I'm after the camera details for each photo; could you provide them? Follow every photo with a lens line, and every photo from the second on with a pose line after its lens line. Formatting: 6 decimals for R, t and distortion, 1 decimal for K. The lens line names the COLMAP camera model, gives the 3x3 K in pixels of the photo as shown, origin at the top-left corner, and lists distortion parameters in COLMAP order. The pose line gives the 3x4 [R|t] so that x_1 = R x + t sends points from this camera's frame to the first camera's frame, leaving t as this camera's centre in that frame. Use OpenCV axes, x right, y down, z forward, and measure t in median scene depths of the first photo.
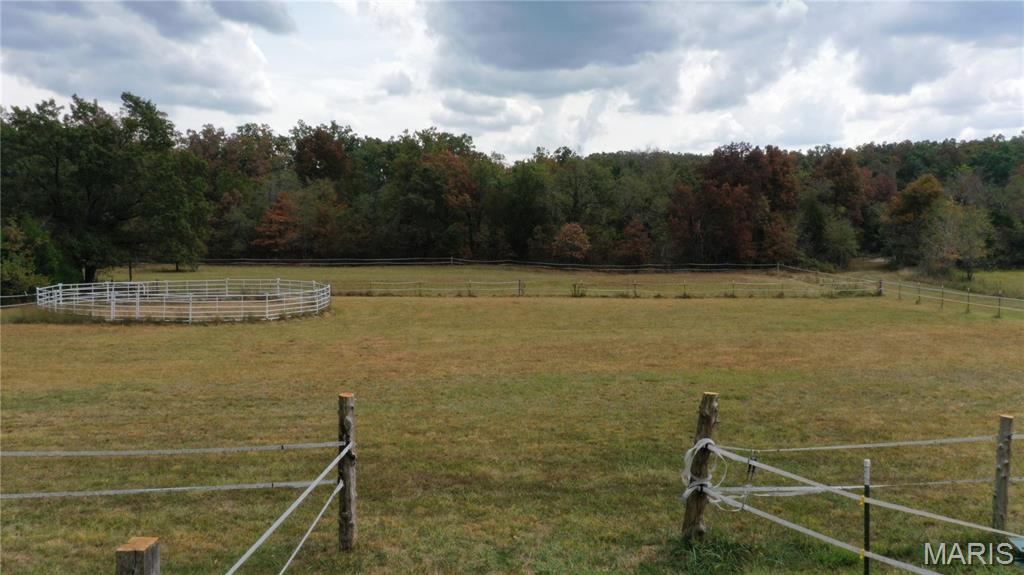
lens RADIAL K [[813.1, 0, 512.0], [0, 813.1, 287.5], [0, 0, 1]] dist [0.012982, -0.000218]
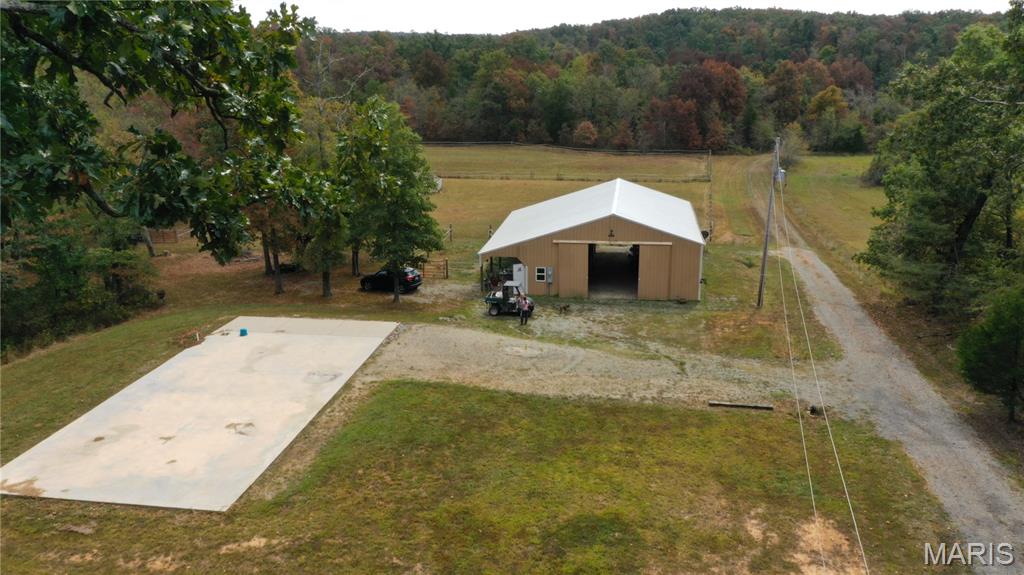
lens RADIAL K [[813.1, 0, 512.0], [0, 813.1, 287.5], [0, 0, 1]] dist [0.012982, -0.000218]
pose [[0.992926, 0.030953, -0.114626, 0.115714], [-0.007312, 0.979530, 0.201163, -0.075895], [0.118506, -0.198902, 0.972828, -0.595368]]
